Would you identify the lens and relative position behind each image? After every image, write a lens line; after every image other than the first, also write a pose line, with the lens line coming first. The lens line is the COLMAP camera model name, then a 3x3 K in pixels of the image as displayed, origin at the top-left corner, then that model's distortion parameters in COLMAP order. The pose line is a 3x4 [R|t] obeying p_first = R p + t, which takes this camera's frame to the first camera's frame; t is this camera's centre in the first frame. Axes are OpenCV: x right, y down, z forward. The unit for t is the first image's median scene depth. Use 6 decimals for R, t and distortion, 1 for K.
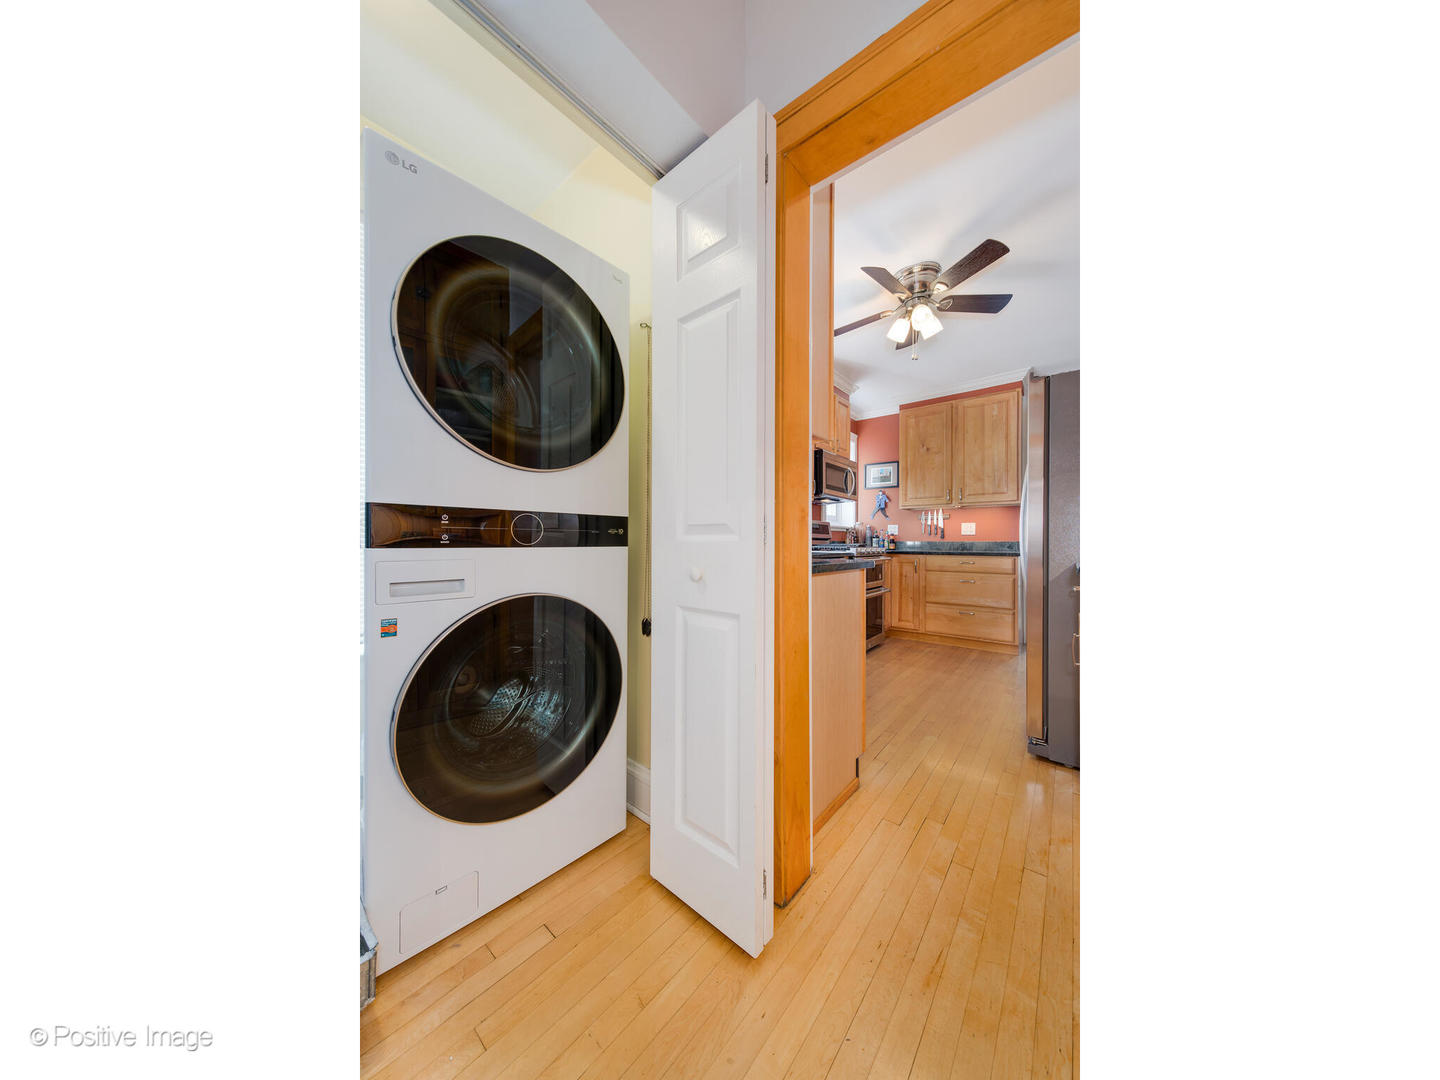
lens RADIAL K [[422.7, 0, 720.0], [0, 422.7, 540.0], [0, 0, 1]] dist [0.000472, -0.000009]
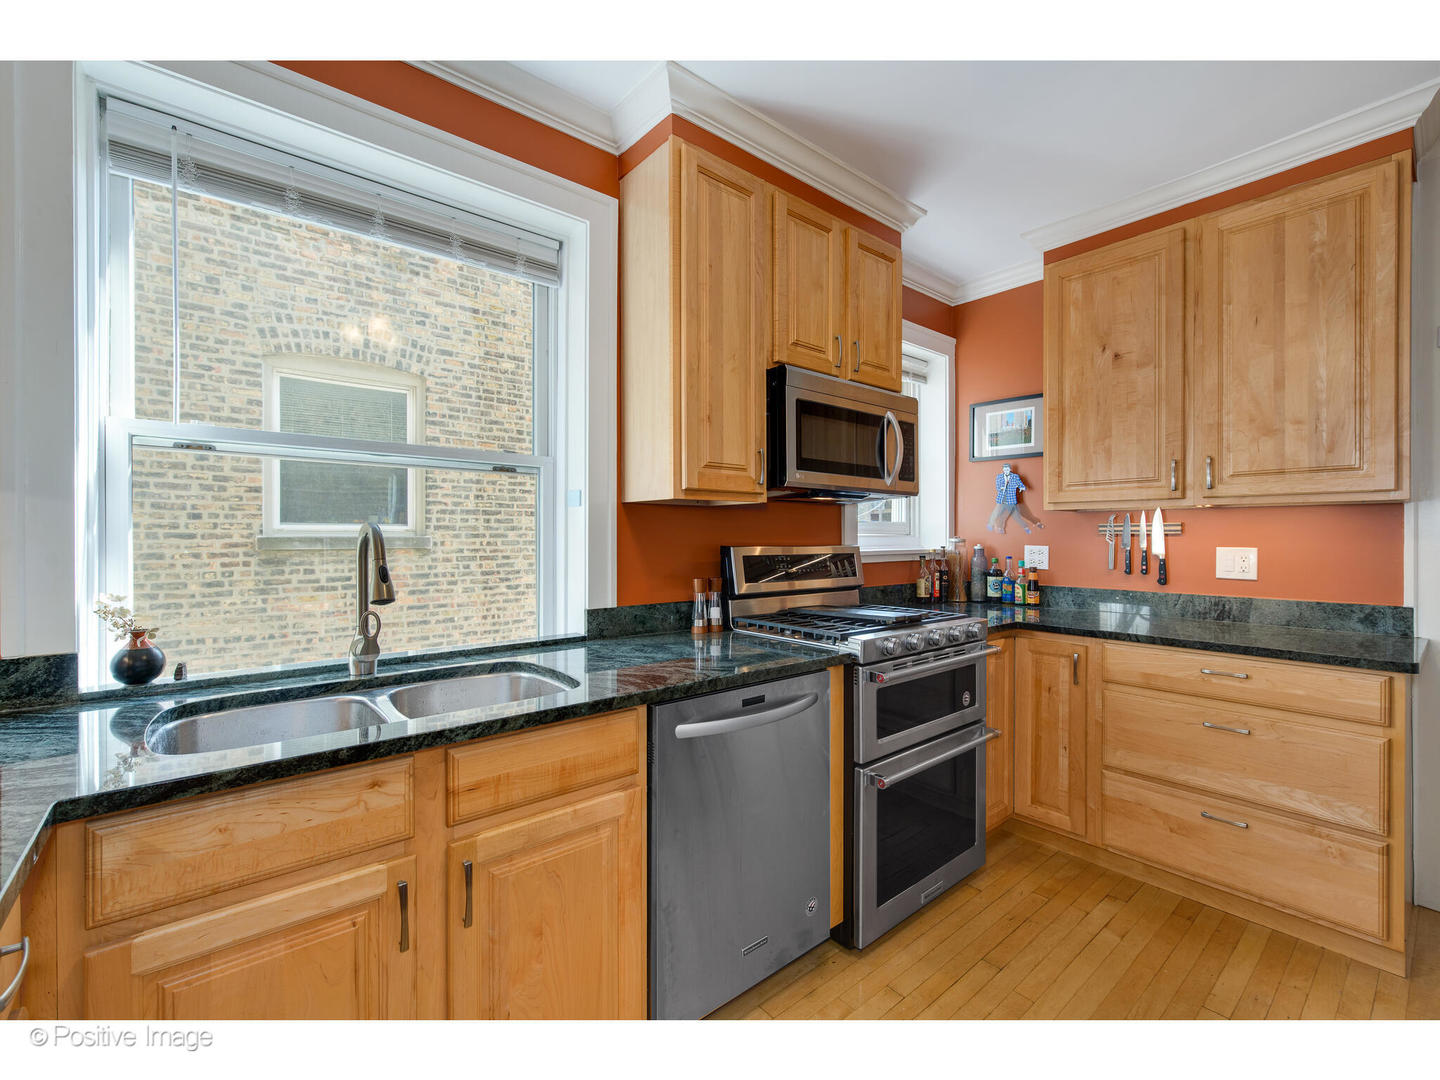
lens RADIAL K [[621.4, 0, 720.0], [0, 621.4, 540.0], [0, 0, 1]] dist [-0.003783, -0.000674]
pose [[0.983527, -0.005120, -0.180687, 0.249109], [0.006937, 0.999932, 0.009423, -0.058369], [0.180627, -0.010521, 0.983495, 0.396343]]
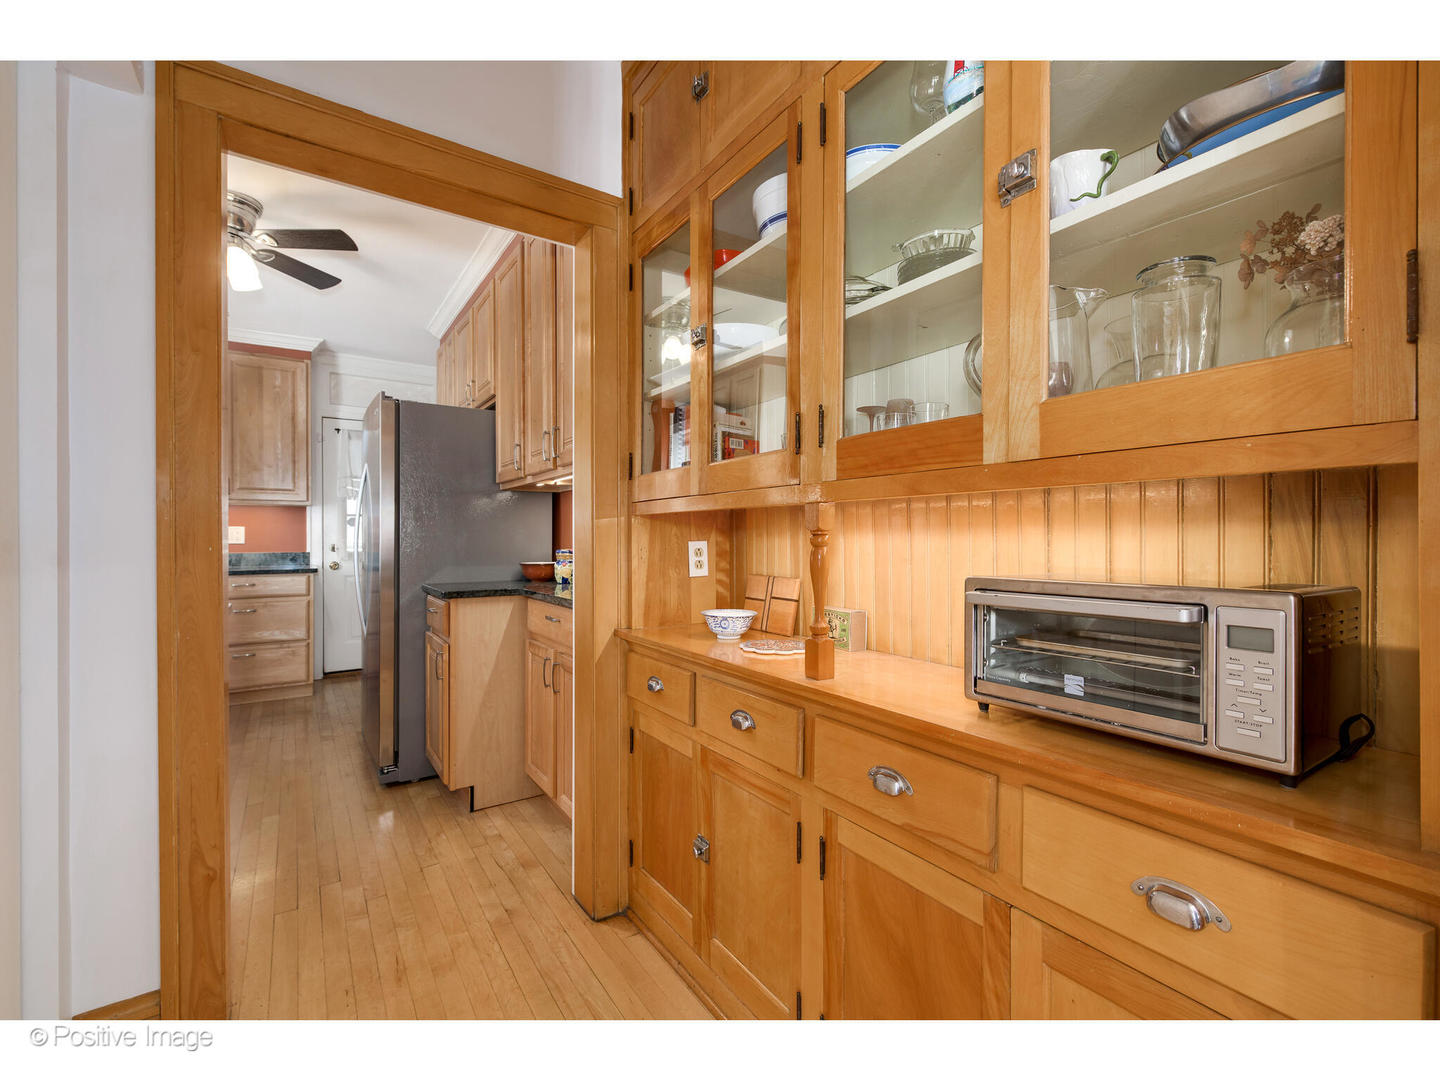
lens RADIAL K [[621.4, 0, 720.0], [0, 621.4, 540.0], [0, 0, 1]] dist [-0.003783, -0.000674]
pose [[0.278046, -0.011593, 0.960498, -0.183559], [-0.001479, 0.999921, 0.012497, -0.033524], [-0.960567, -0.004895, 0.278007, -0.061229]]
